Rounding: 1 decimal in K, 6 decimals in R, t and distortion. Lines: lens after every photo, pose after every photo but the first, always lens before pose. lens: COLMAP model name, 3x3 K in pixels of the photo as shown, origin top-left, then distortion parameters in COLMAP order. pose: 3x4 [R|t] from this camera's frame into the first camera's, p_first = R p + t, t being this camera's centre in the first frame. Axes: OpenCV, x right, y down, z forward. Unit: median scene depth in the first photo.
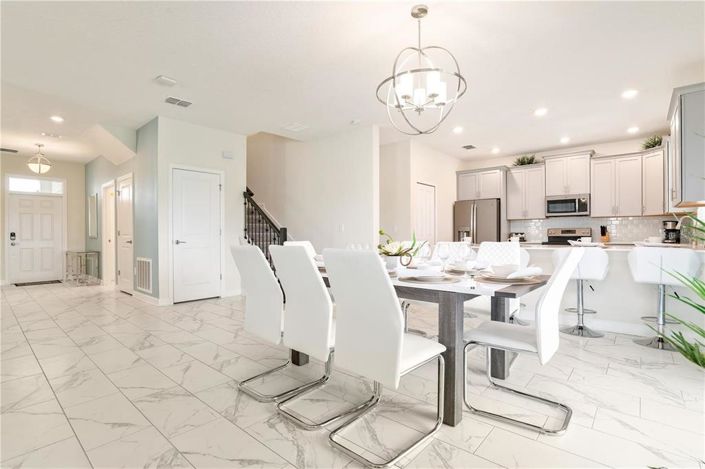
lens RADIAL K [[338.3, 0, 355.9], [0, 338.3, 248.7], [0, 0, 1]] dist [-0.017240, -0.000692]
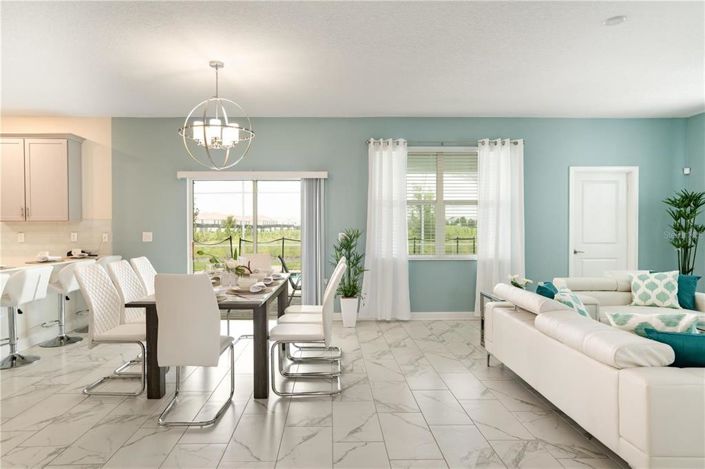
lens RADIAL K [[448.3, 0, 350.1], [0, 448.3, 233.0], [0, 0, 1]] dist [0.004614, 0.007512]
pose [[-0.683140, 0.003019, 0.730281, -0.538514], [0.042282, 0.998478, 0.035425, -0.055690], [-0.729062, 0.055078, -0.682228, 0.728434]]
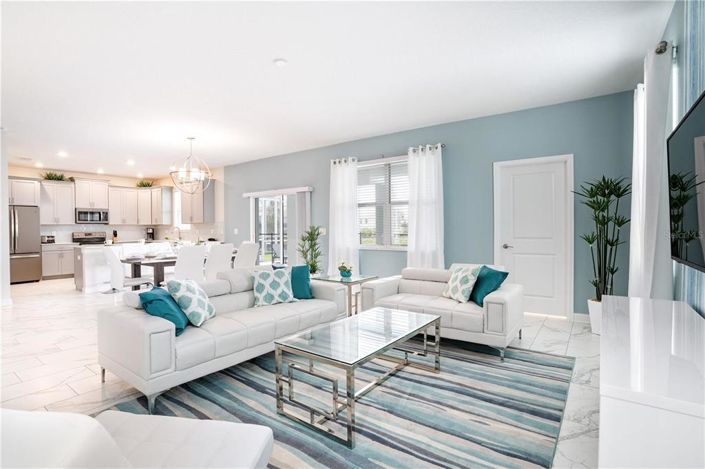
lens RADIAL K [[338.3, 0, 349.3], [0, 338.3, 239.8], [0, 0, 1]] dist [-0.017240, -0.000692]
pose [[-0.101311, -0.023020, 0.994588, -0.875129], [0.054920, 0.998078, 0.028695, -0.011794], [-0.993338, 0.057530, -0.099852, 0.090317]]
